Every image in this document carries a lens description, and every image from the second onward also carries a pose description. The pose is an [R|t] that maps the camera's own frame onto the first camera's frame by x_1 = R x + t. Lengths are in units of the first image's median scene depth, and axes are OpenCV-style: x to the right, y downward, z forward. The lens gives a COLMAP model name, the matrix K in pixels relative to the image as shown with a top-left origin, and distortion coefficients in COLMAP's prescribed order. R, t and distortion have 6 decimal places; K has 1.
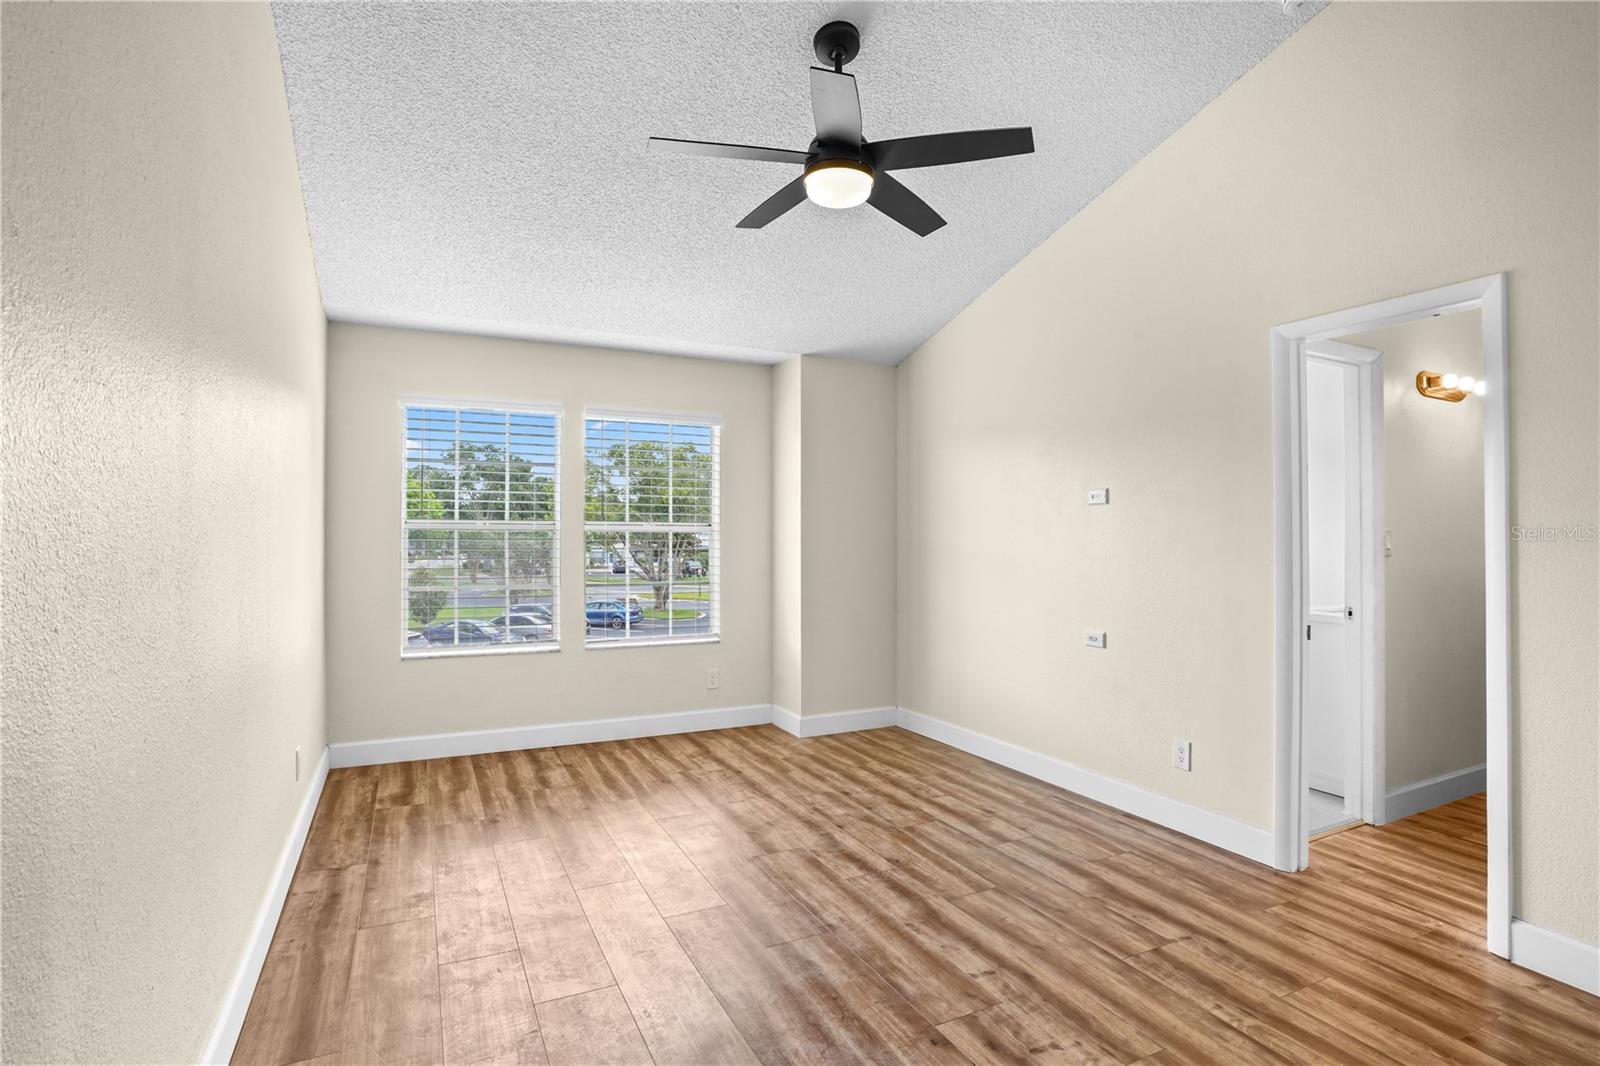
lens RADIAL K [[786.0, 0, 791.0], [0, 786.0, 529.6], [0, 0, 1]] dist [-0.077891, 0.030586]
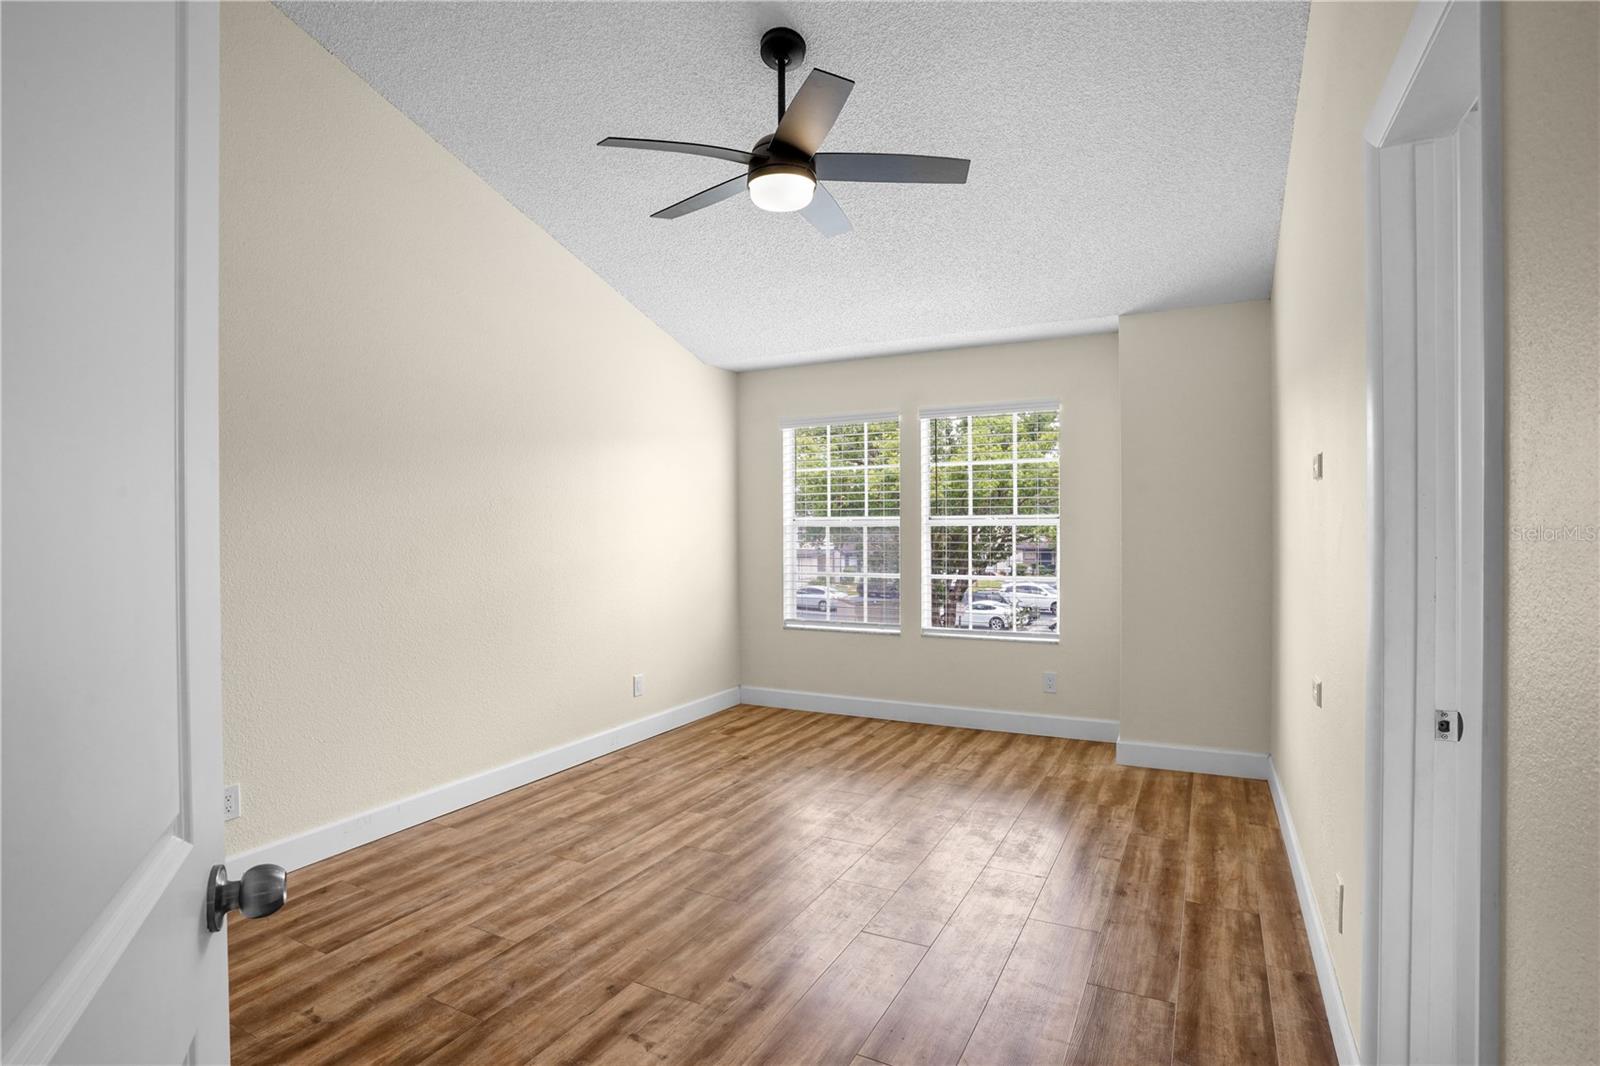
lens RADIAL K [[786.0, 0, 791.0], [0, 786.0, 529.6], [0, 0, 1]] dist [-0.077891, 0.030586]
pose [[0.587135, -0.006670, -0.809462, 0.663493], [0.017053, 0.999846, 0.004131, -0.000052], [0.809310, -0.016229, 0.587158, 0.298186]]
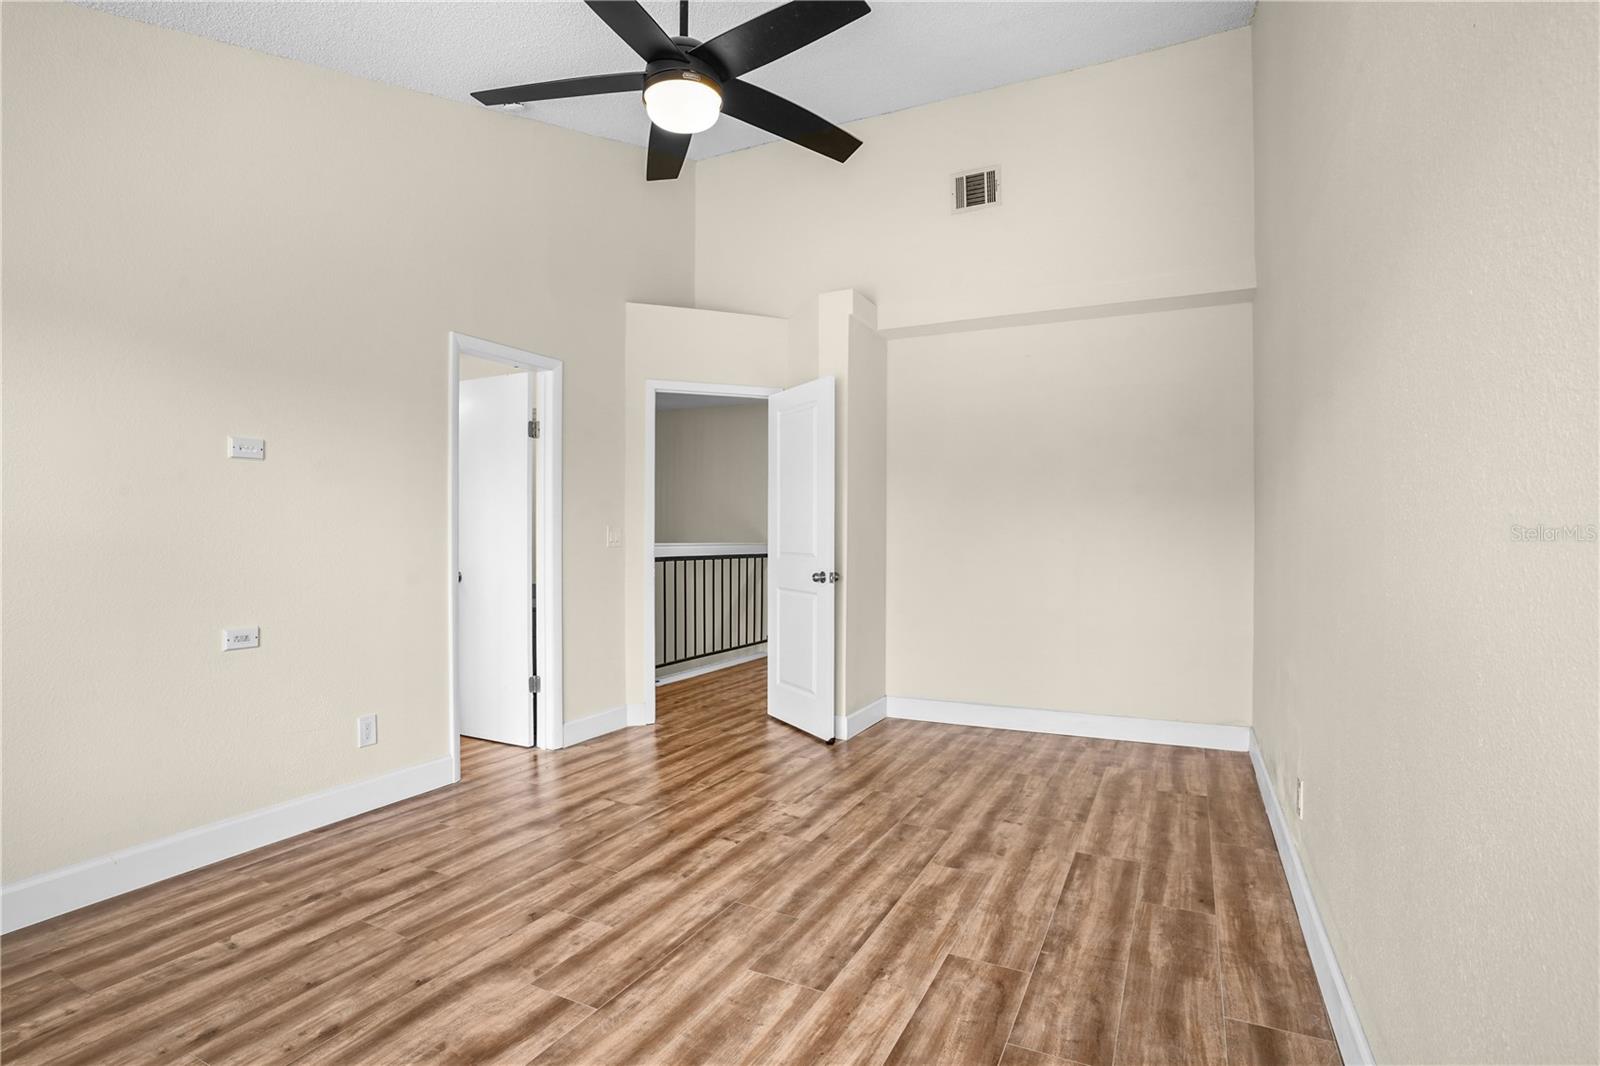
lens RADIAL K [[798.2, 0, 799.9], [0, 798.2, 513.3], [0, 0, 1]] dist [-0.073534, 0.031665]
pose [[-0.613314, 0.009716, 0.789780, -0.544810], [-0.013713, 0.999643, -0.022946, 0.031592], [-0.789720, -0.024903, -0.612961, 1.068327]]
